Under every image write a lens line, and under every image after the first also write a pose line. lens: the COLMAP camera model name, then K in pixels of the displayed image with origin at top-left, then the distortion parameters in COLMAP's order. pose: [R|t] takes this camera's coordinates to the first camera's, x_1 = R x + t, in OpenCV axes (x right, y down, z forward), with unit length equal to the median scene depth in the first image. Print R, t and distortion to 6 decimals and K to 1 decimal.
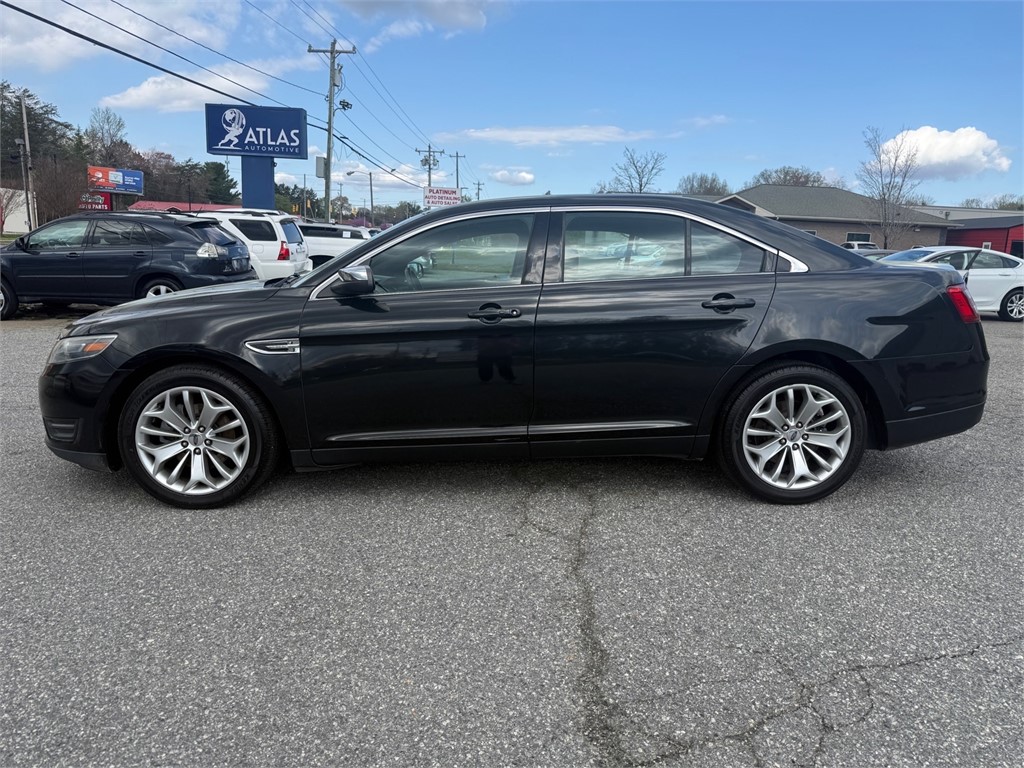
lens RADIAL K [[738.5, 0, 517.8], [0, 738.5, 393.4], [0, 0, 1]] dist [0.002748, -0.010480]
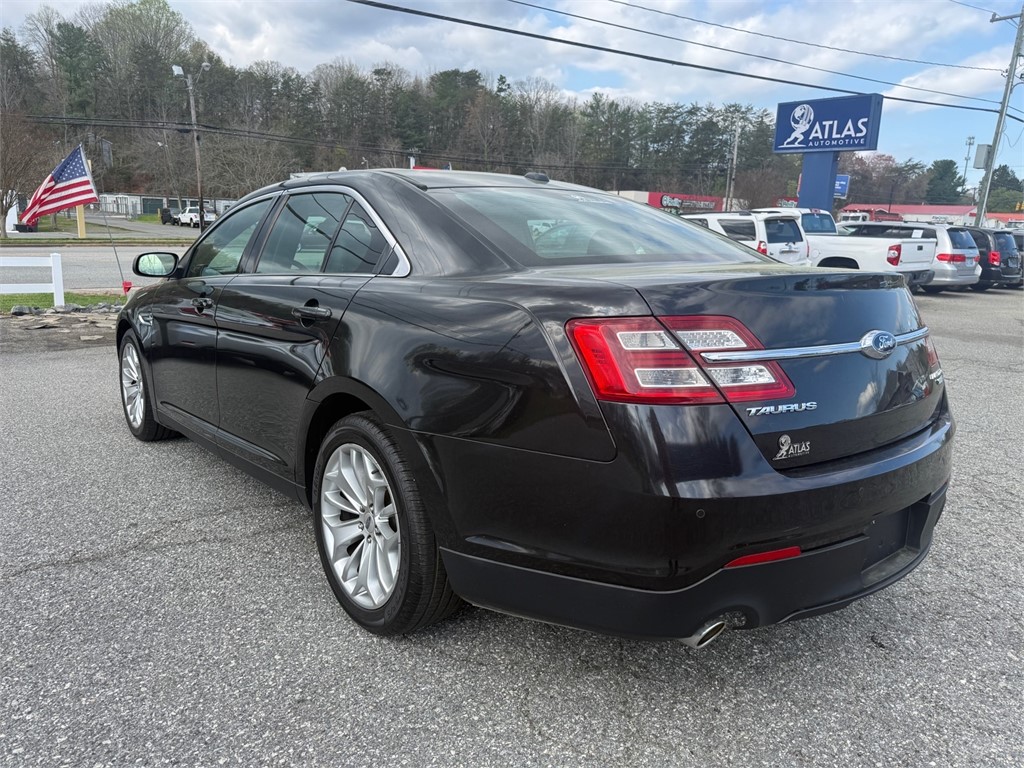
lens RADIAL K [[738.5, 0, 504.2], [0, 738.5, 385.5], [0, 0, 1]] dist [0.002748, -0.010480]
pose [[0.609828, 0.150335, -0.778145, 0.178949], [-0.161549, 0.984809, 0.063657, -0.023423], [0.775894, 0.086889, 0.624851, 0.127393]]
